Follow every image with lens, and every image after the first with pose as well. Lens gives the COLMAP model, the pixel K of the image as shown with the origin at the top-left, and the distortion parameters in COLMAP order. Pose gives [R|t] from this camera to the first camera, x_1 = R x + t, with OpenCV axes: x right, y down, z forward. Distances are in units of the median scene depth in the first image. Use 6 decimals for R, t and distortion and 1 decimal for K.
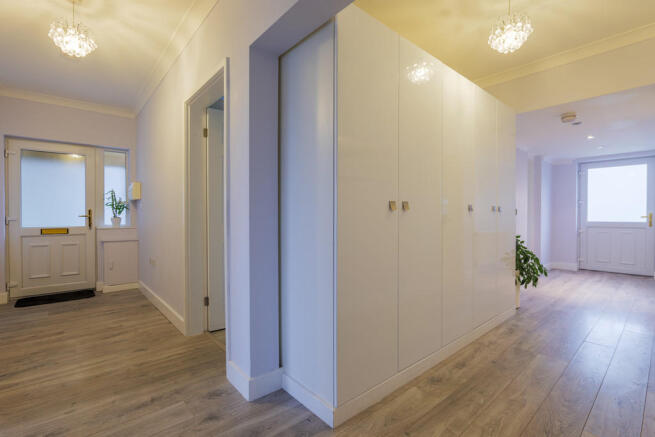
lens RADIAL K [[304.0, 0, 327.1], [0, 304.0, 219.0], [0, 0, 1]] dist [-0.021394, 0.005560]
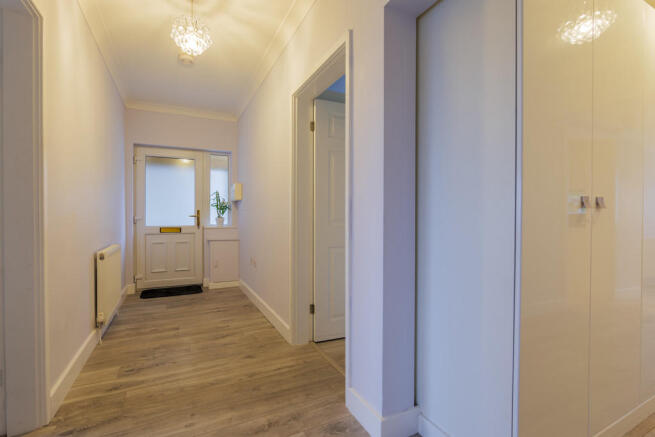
lens RADIAL K [[304.0, 0, 326.4], [0, 304.0, 219.6], [0, 0, 1]] dist [-0.021394, 0.005560]
pose [[0.968229, 0.007147, -0.249961, -0.142951], [-0.007624, 0.999970, -0.000938, 0.000462], [0.249947, 0.002814, 0.968255, 0.129296]]
